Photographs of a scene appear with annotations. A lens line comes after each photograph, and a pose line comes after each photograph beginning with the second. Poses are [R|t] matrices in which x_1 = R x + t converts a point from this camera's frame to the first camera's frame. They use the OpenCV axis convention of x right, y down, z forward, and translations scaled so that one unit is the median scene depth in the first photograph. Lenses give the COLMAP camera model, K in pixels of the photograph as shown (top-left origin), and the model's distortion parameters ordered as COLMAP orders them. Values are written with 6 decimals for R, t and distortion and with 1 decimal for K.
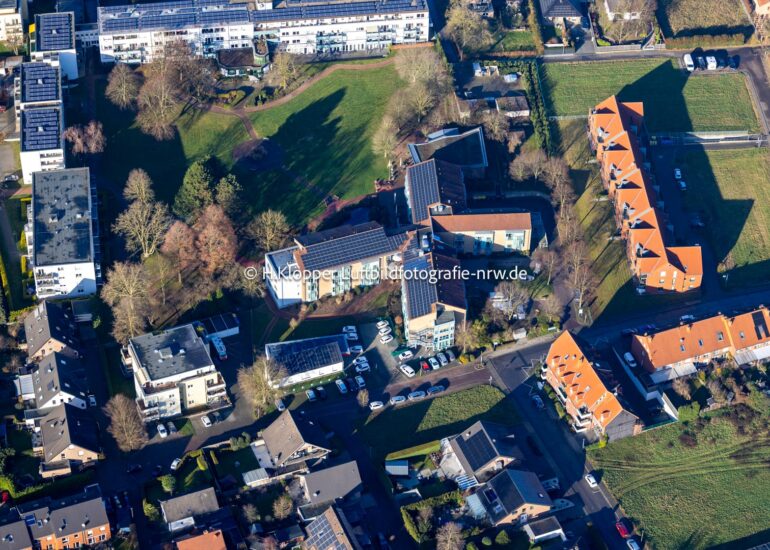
lens RADIAL K [[1873.7, 0, 383.4], [0, 1873.7, 276.1], [0, 0, 1]] dist [-0.212648, 0.000000]
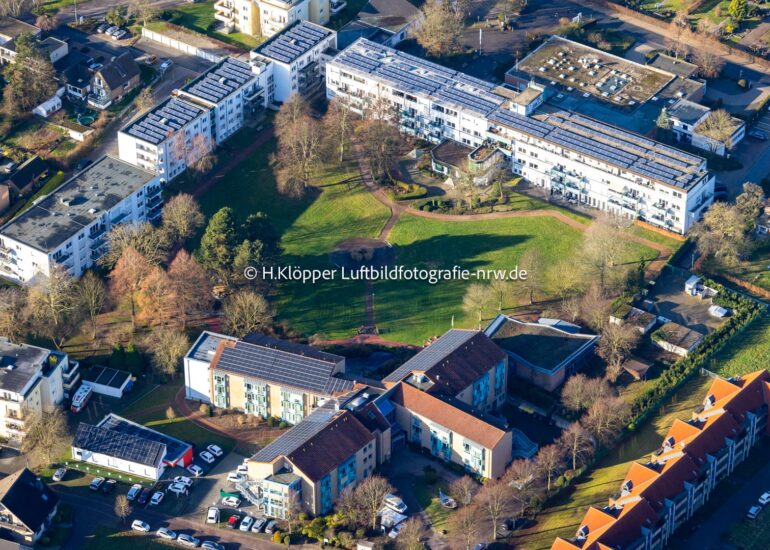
lens RADIAL K [[2704.3, 0, 382.8], [0, 2704.3, 275.0], [0, 0, 1]] dist [-0.226395, 0.000000]
pose [[0.729578, 0.380246, -0.568444, 0.627270], [-0.454676, 0.890574, 0.012166, -0.080140], [0.510867, 0.249581, 0.822632, 0.074003]]
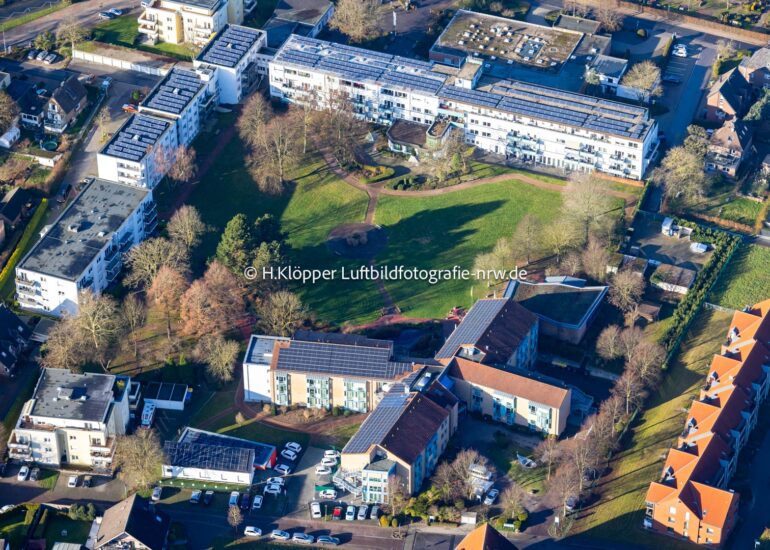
lens RADIAL K [[2421.2, 0, 388.9], [0, 2421.2, 274.0], [0, 0, 1]] dist [-0.215945, 0.000000]
pose [[0.865065, 0.287604, -0.411032, 0.420935], [-0.326164, 0.944976, -0.025239, -0.029684], [0.381156, 0.155897, 0.911272, 0.020391]]
